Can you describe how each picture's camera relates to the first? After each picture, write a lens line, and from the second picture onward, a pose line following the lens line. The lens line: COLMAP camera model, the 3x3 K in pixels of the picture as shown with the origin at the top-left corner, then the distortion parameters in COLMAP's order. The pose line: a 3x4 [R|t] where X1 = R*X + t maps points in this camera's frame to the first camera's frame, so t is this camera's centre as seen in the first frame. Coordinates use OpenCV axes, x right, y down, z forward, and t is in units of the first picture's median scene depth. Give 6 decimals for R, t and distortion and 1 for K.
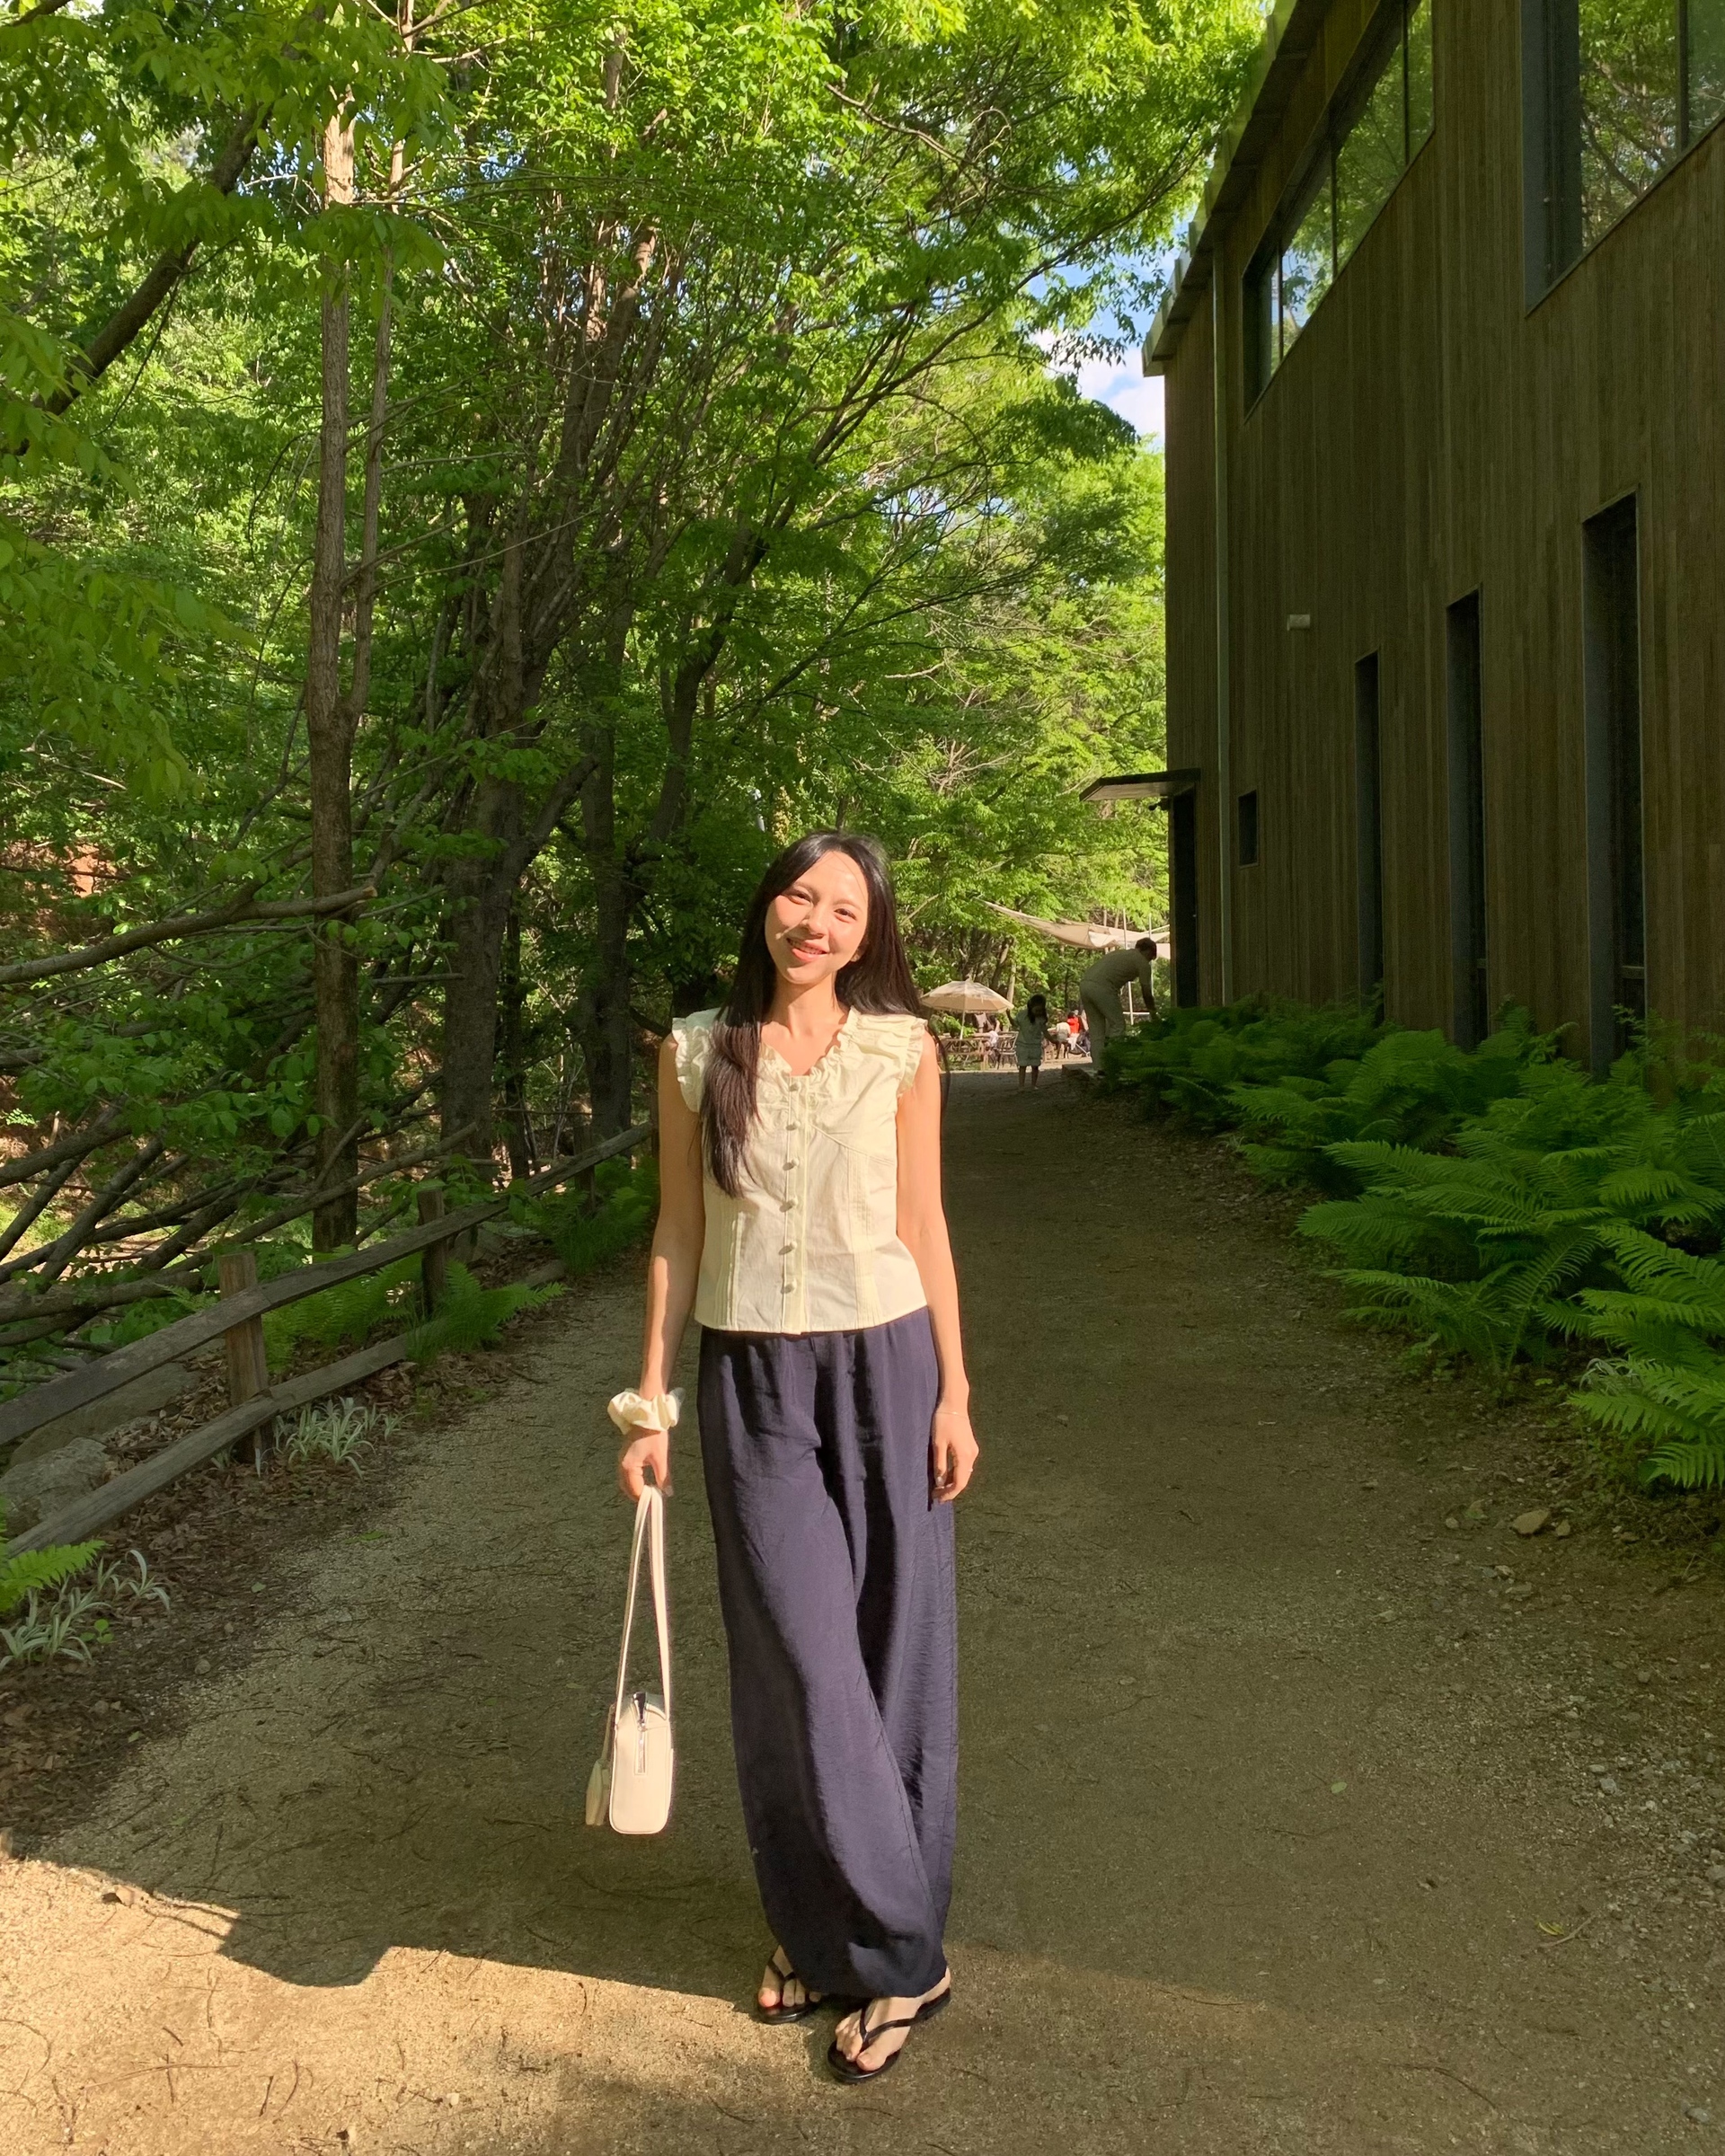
lens RADIAL K [[2138.1, 0, 862.5], [0, 2138.1, 1078.0], [0, 0, 1]] dist [-0.006660, -0.023365]
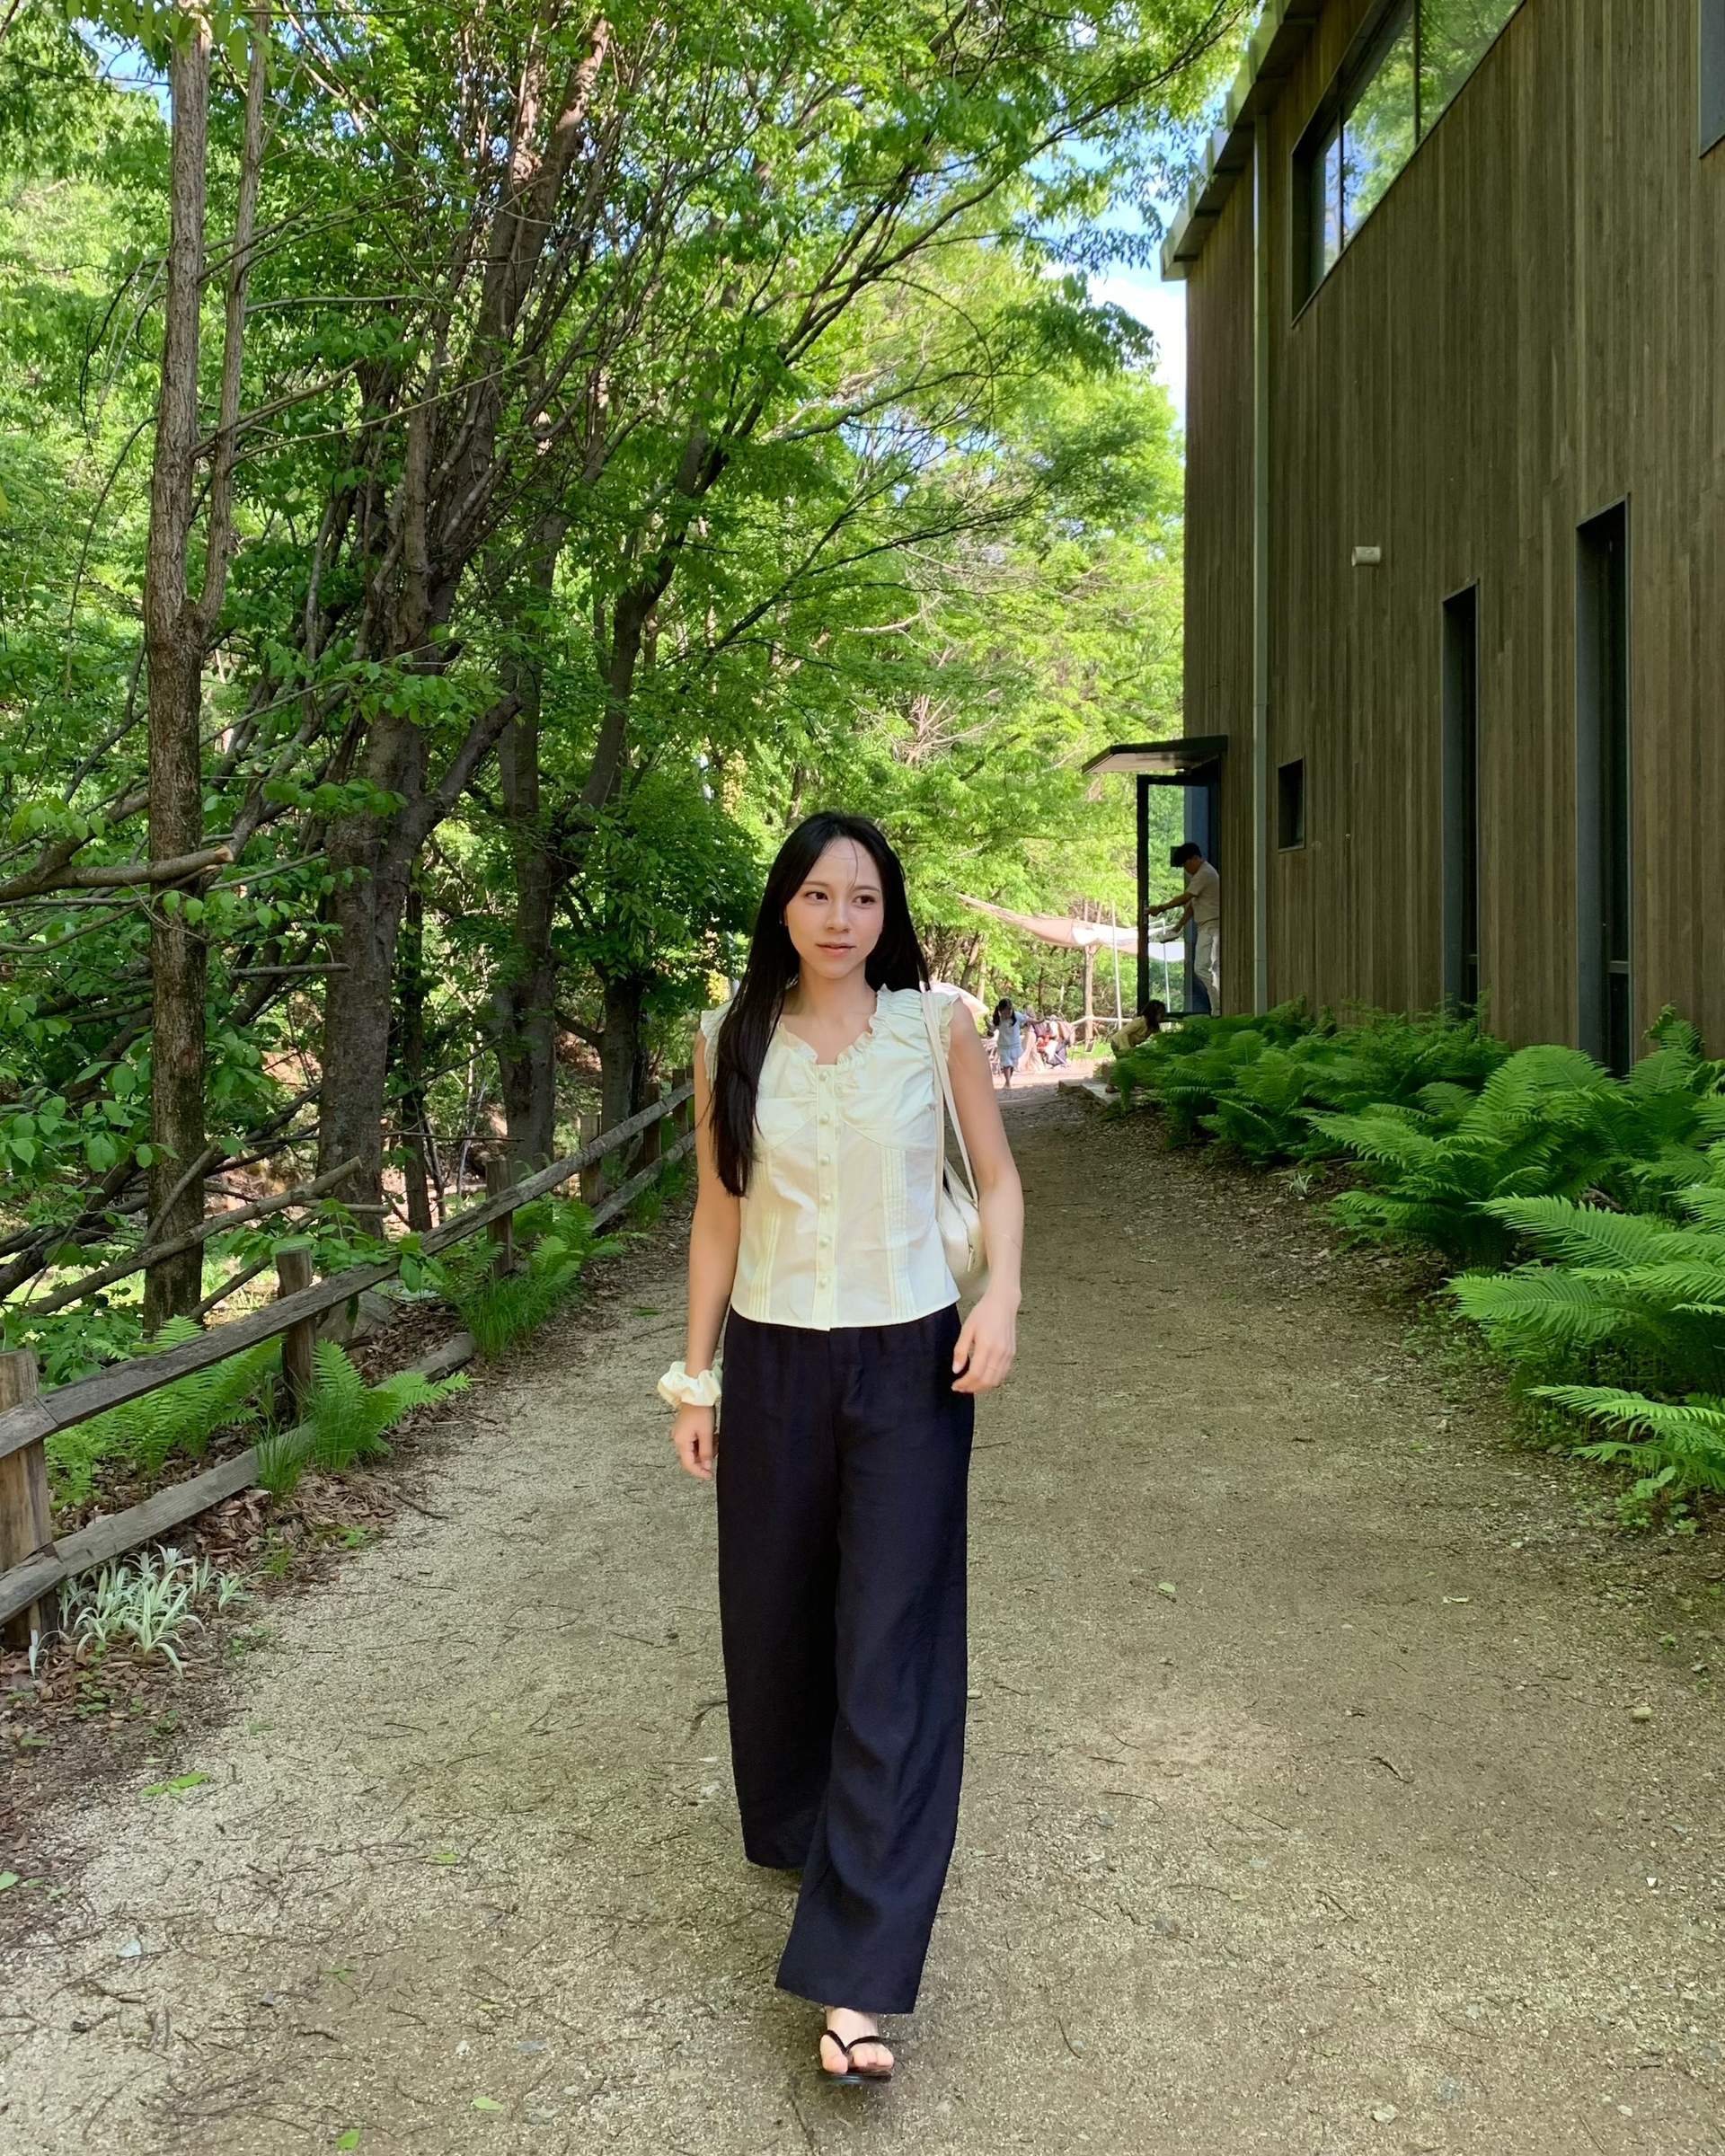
lens RADIAL K [[2138.1, 0, 862.5], [0, 2138.1, 1078.0], [0, 0, 1]] dist [-0.006660, -0.023365]
pose [[0.999059, 0.010933, 0.041966, -0.023710], [-0.010916, 0.999940, -0.000632, -0.006505], [-0.041970, 0.000173, 0.999119, 0.163002]]
